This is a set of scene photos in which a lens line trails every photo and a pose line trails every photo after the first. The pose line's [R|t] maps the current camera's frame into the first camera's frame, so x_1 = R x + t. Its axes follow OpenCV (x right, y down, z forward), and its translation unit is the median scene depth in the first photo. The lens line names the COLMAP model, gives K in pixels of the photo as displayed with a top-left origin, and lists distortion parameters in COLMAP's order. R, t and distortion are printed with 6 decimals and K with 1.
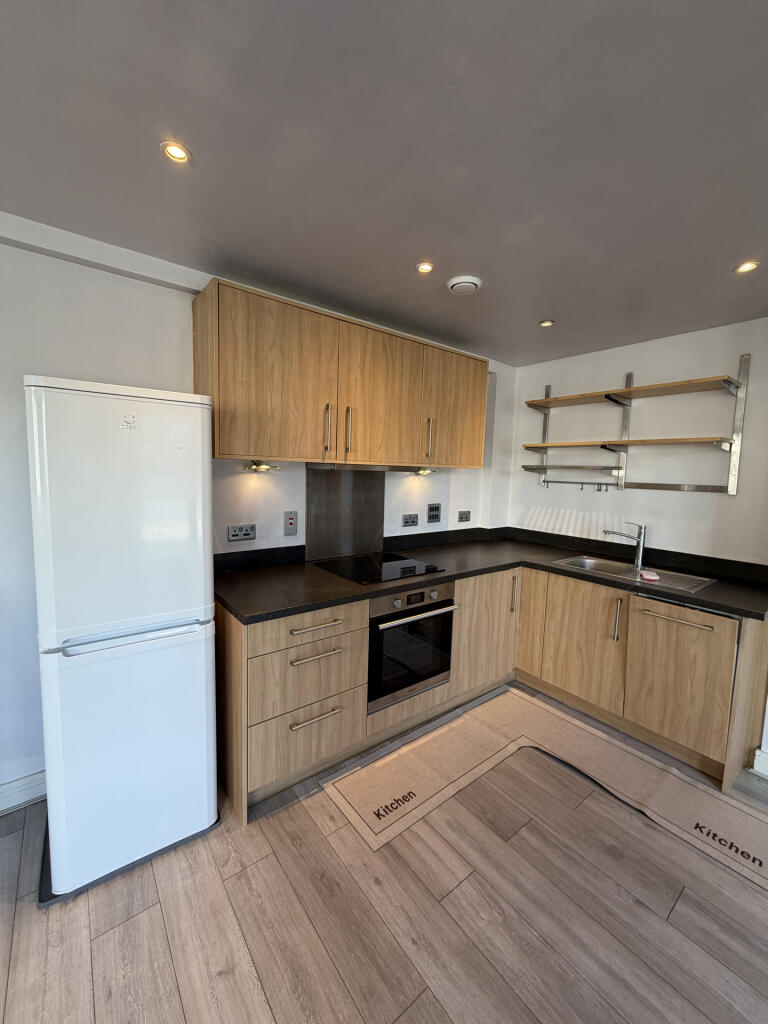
lens RADIAL K [[407.6, 0, 382.8], [0, 407.6, 507.6], [0, 0, 1]] dist [0.000063, 0.000009]
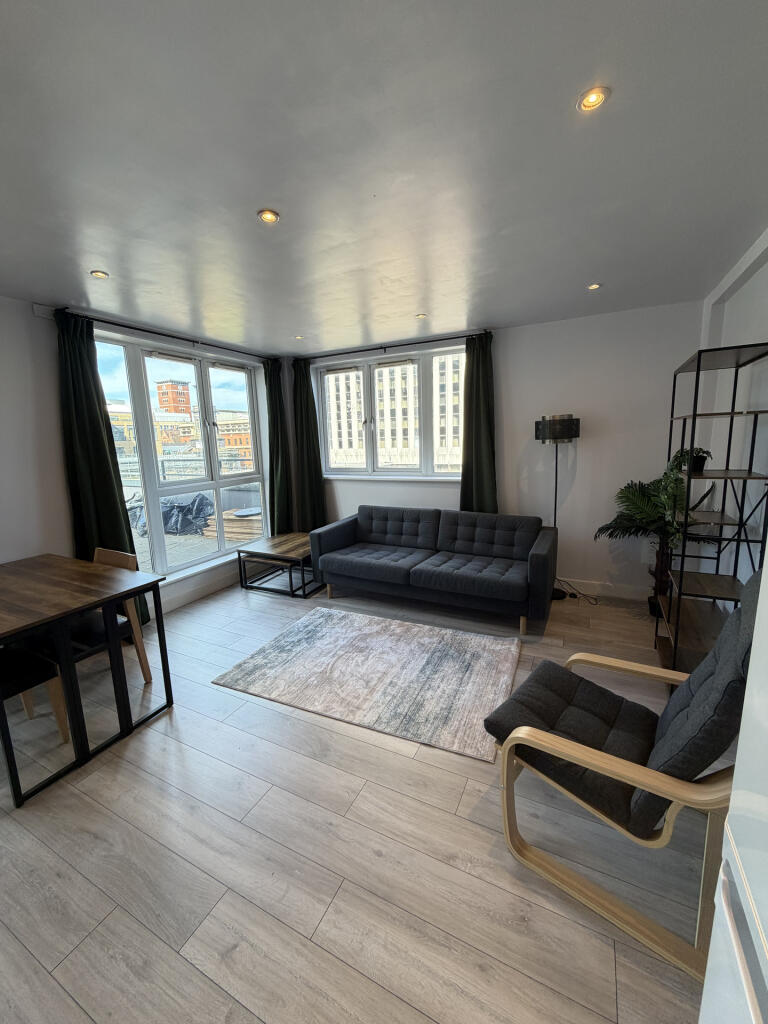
lens RADIAL K [[407.6, 0, 382.8], [0, 407.6, 507.6], [0, 0, 1]] dist [0.000063, 0.000009]
pose [[-0.908071, 0.071662, -0.412641, -0.149107], [-0.031237, 0.970920, 0.237358, -0.053224], [0.417651, 0.228427, -0.879425, 0.675013]]
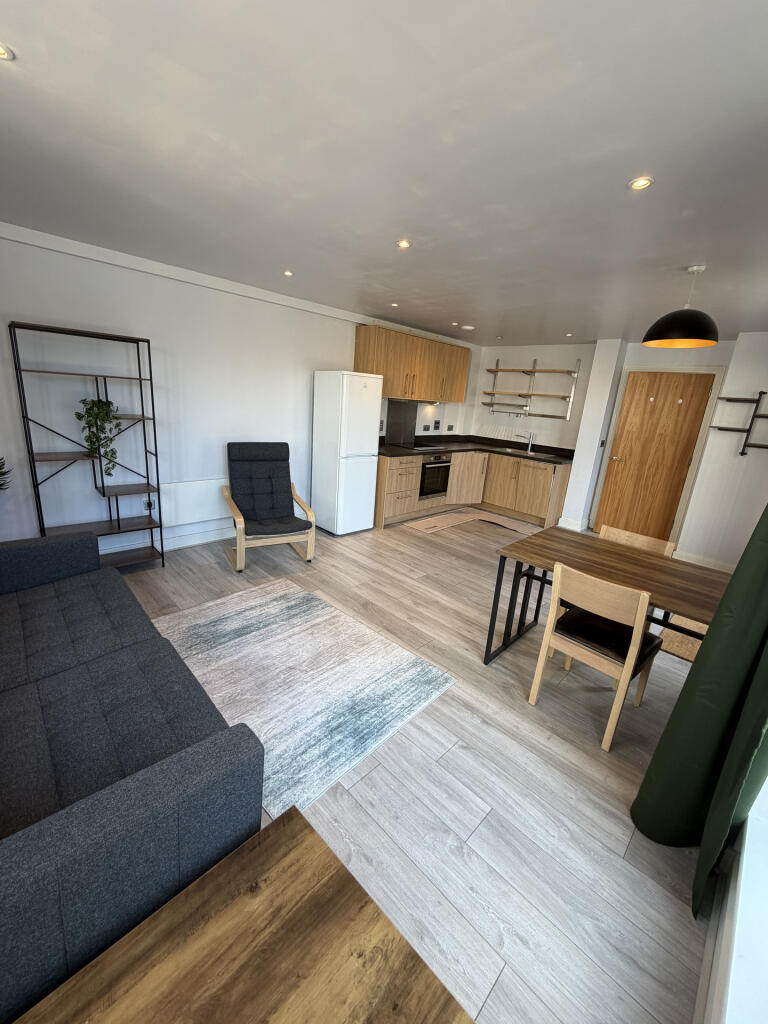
lens RADIAL K [[407.6, 0, 382.8], [0, 407.6, 507.6], [0, 0, 1]] dist [0.000063, 0.000009]
pose [[0.991306, 0.012476, 0.130986, -0.454303], [-0.035887, 0.983389, 0.177929, 0.075579], [-0.126590, -0.181082, 0.975287, -1.127009]]
